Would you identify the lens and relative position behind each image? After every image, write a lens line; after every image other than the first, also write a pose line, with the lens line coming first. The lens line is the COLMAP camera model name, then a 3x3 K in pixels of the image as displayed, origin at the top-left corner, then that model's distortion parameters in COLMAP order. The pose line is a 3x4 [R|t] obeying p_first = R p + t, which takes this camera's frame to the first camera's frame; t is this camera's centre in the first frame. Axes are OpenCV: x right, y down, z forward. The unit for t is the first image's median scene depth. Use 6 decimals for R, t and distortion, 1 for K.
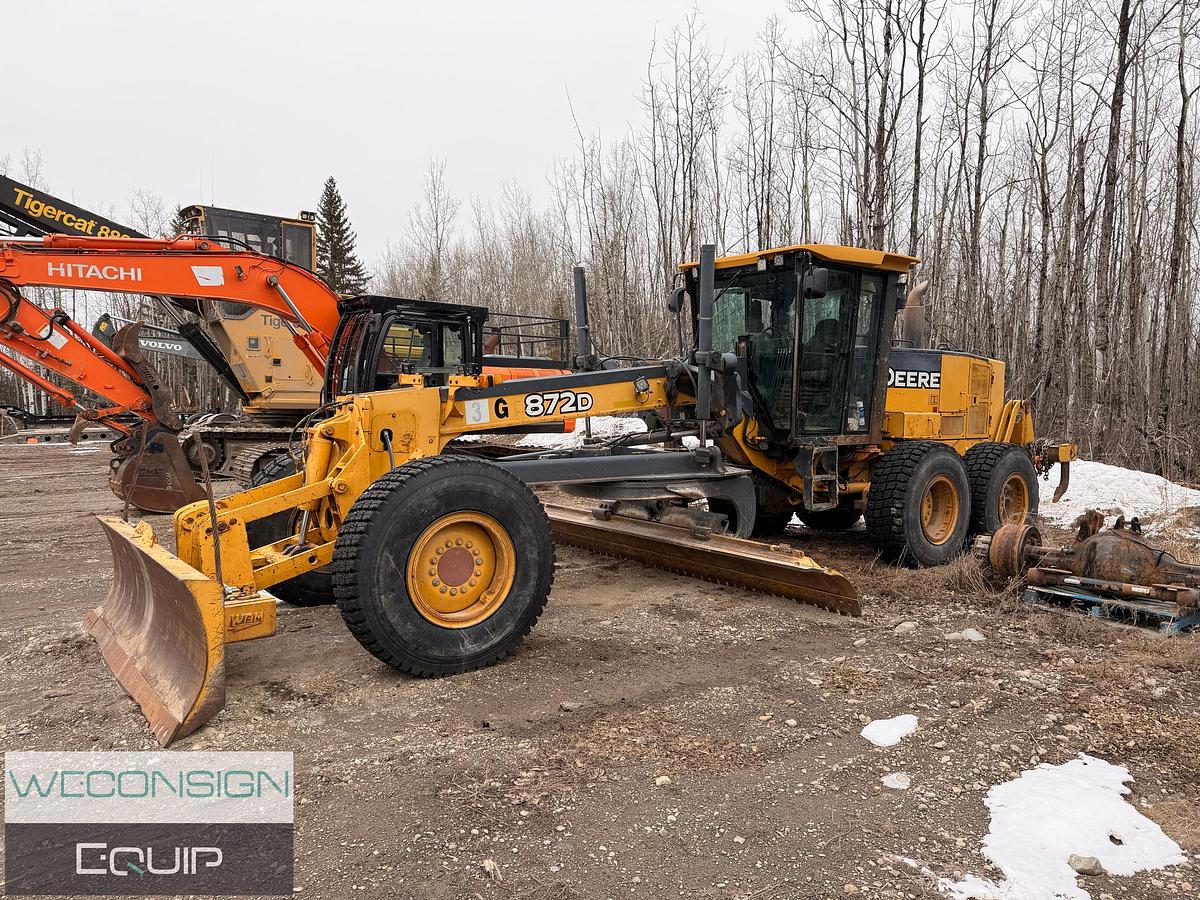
lens RADIAL K [[831.5, 0, 628.5], [0, 831.5, 433.9], [0, 0, 1]] dist [0.055507, -0.099460]
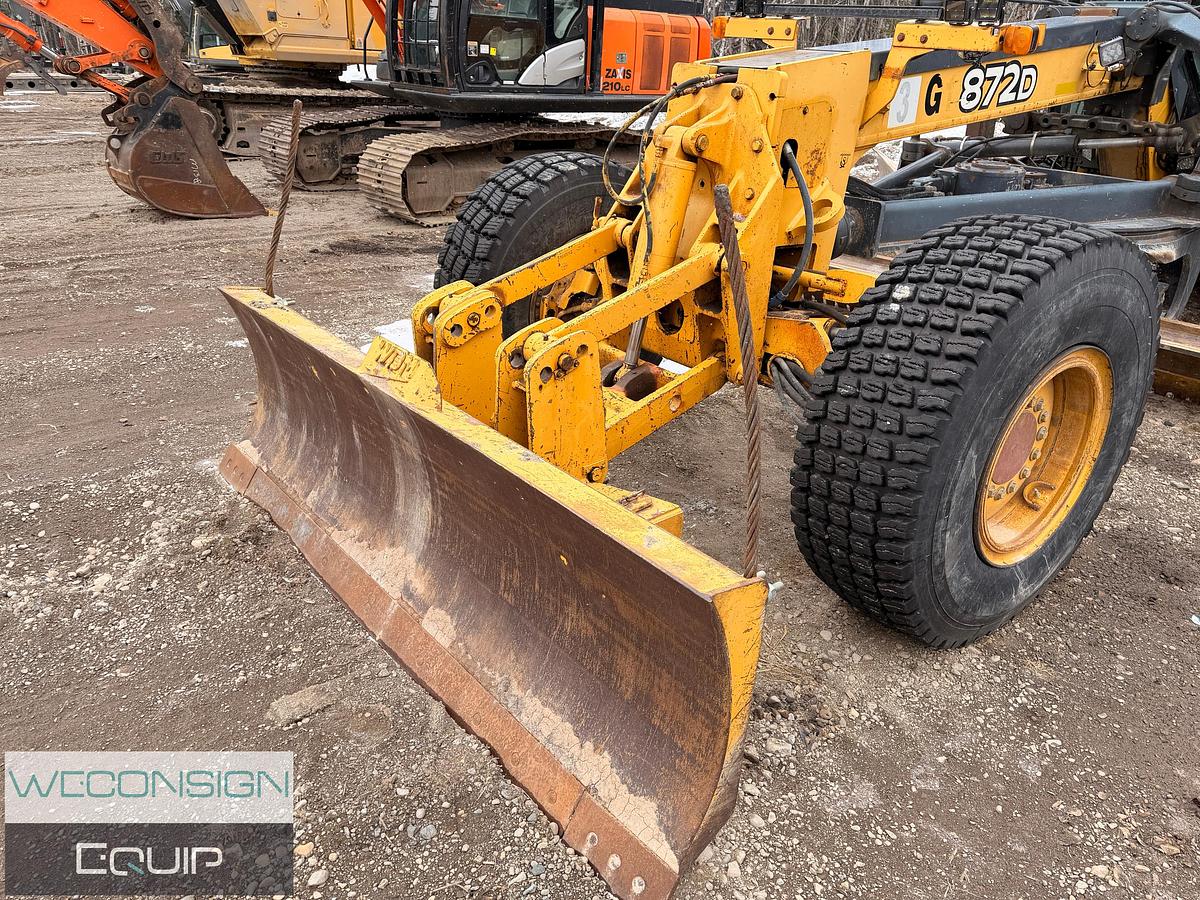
lens RADIAL K [[842.3, 0, 600.0], [0, 842.3, 450.0], [0, 0, 1]] dist [0.051511, -0.056559]
pose [[0.999459, 0.027874, 0.017464, -0.416705], [-0.032436, 0.923372, 0.382535, -0.025627], [-0.005463, -0.382894, 0.923776, 0.469539]]
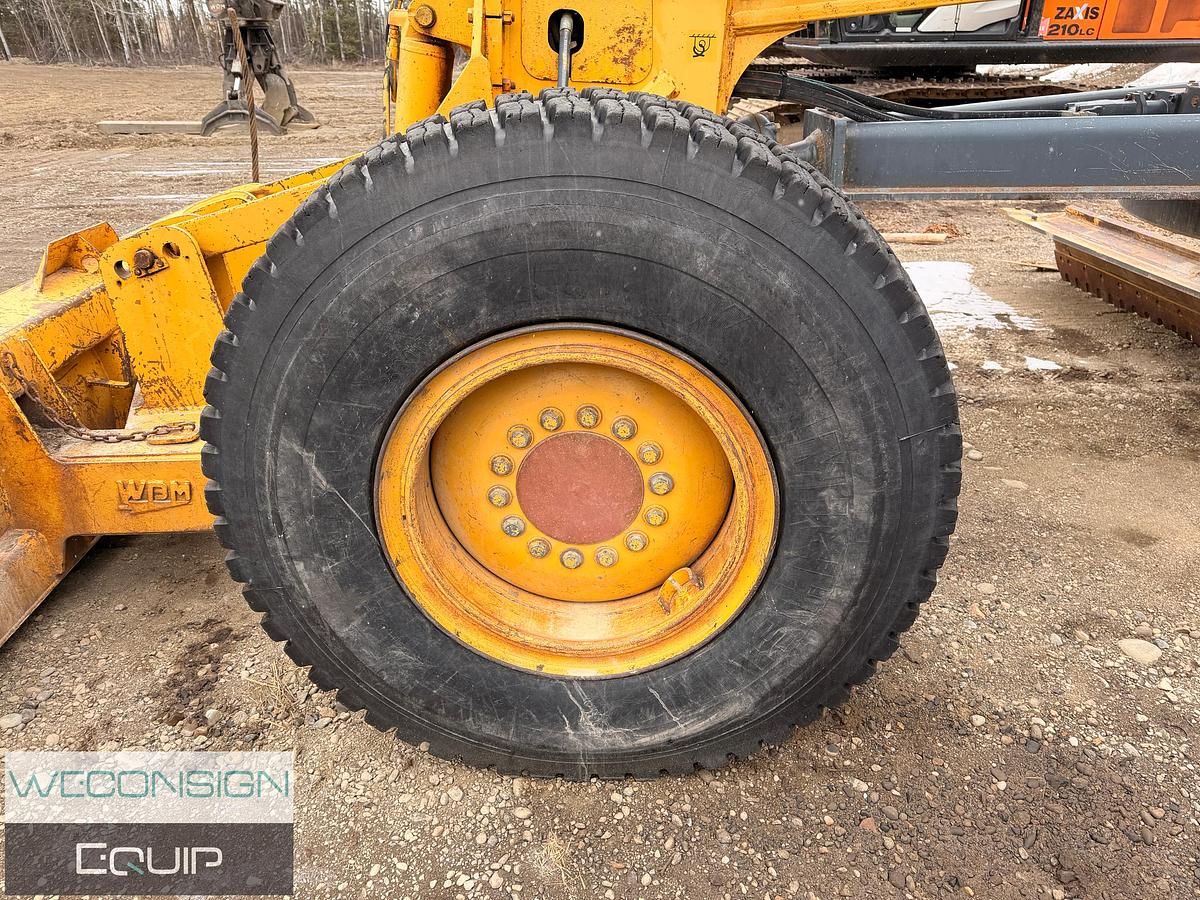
lens RADIAL K [[839.5, 0, 601.4], [0, 839.5, 449.0], [0, 0, 1]] dist [0.035636, -0.042830]
pose [[0.784582, 0.254842, -0.565232, -0.027969], [-0.004647, 0.914018, 0.405647, 0.018969], [0.620008, -0.315637, 0.718306, 0.706354]]
